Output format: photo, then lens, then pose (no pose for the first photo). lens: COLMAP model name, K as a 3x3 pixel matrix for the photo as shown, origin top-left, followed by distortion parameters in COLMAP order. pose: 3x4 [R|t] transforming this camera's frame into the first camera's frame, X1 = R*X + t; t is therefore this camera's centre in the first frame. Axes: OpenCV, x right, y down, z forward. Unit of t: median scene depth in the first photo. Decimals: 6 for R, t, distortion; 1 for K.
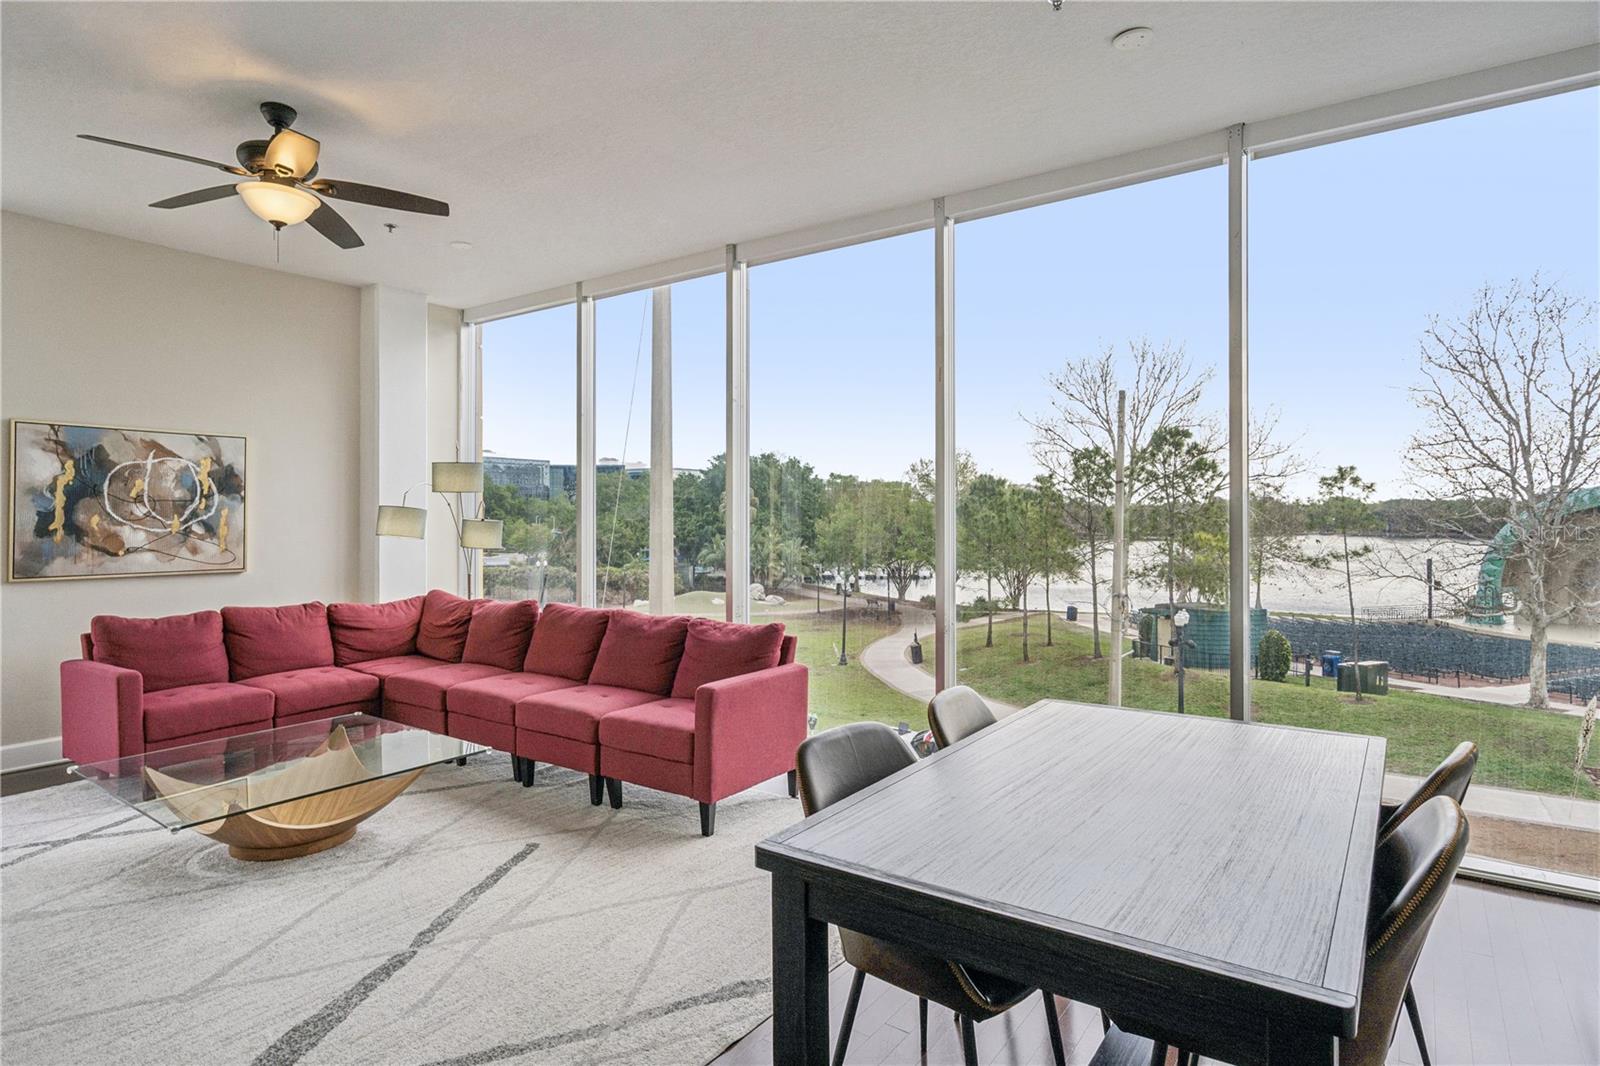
lens RADIAL K [[876.8, 0, 786.0], [0, 876.8, 520.1], [0, 0, 1]] dist [0.001721, 0.001525]
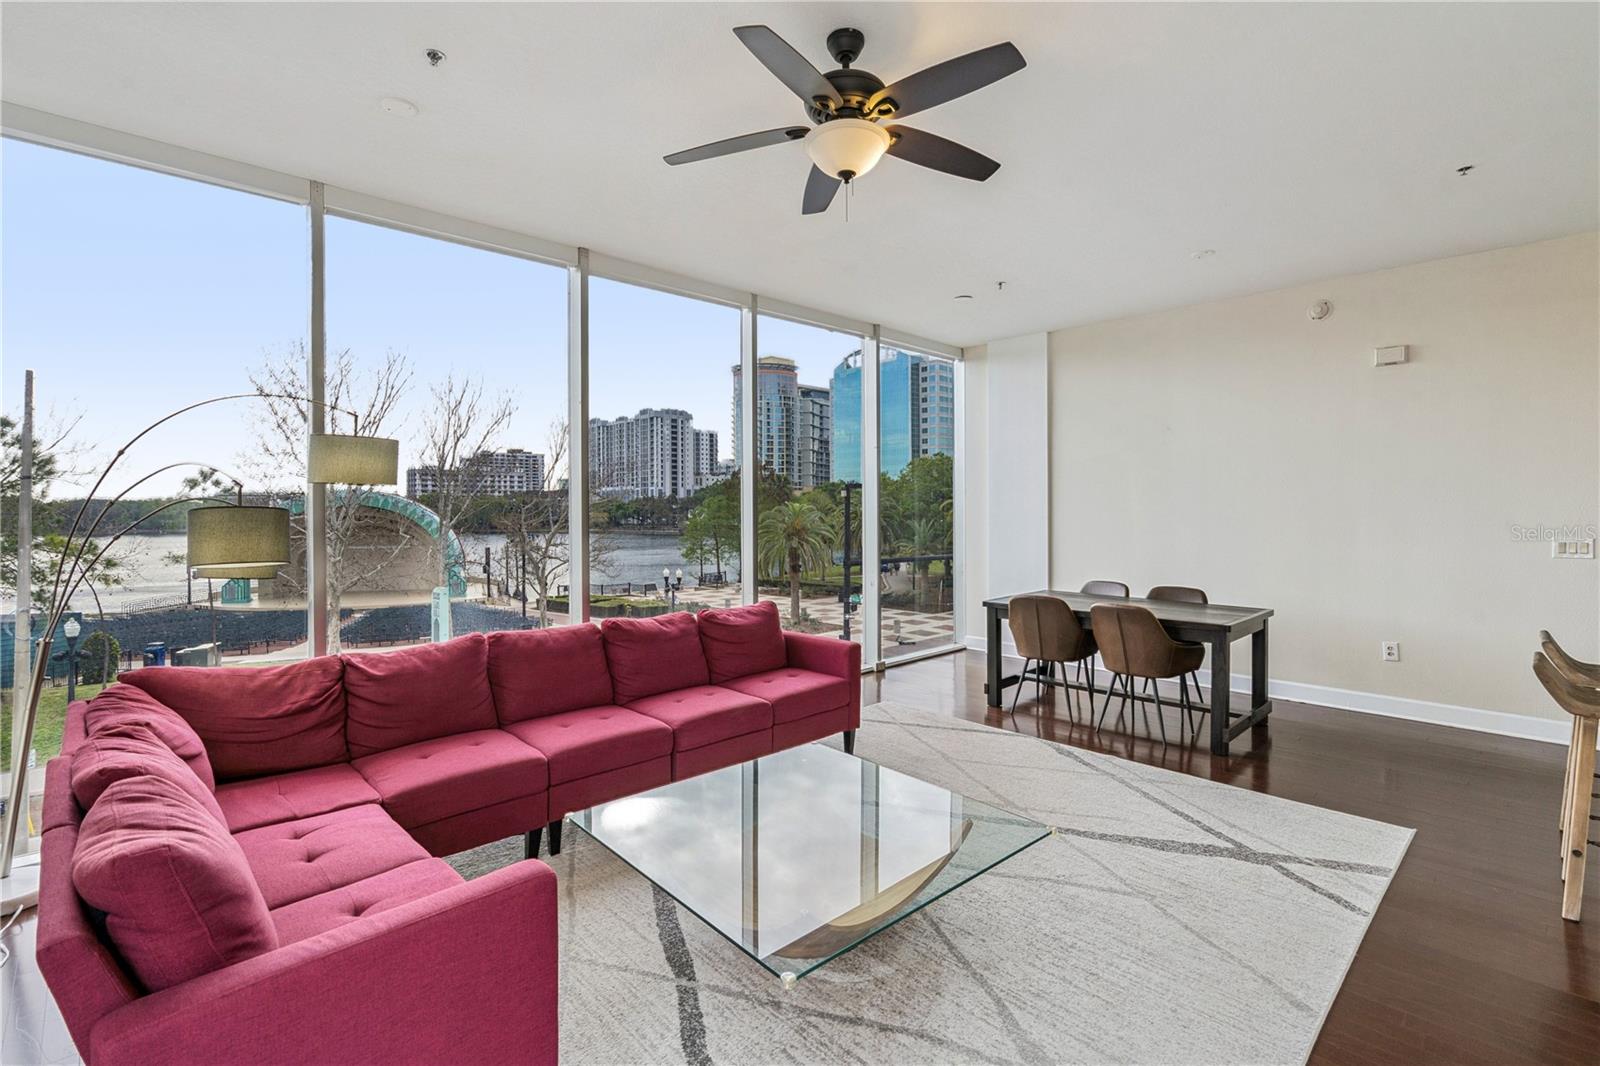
lens RADIAL K [[731.8, 0, 805.2], [0, 731.8, 519.0], [0, 0, 1]] dist [-0.000654, -0.000694]
pose [[0.183510, -0.012593, 0.982937, -0.814757], [0.010321, 0.999888, 0.010884, -0.010893], [-0.982964, 0.008147, 0.183620, 0.578483]]
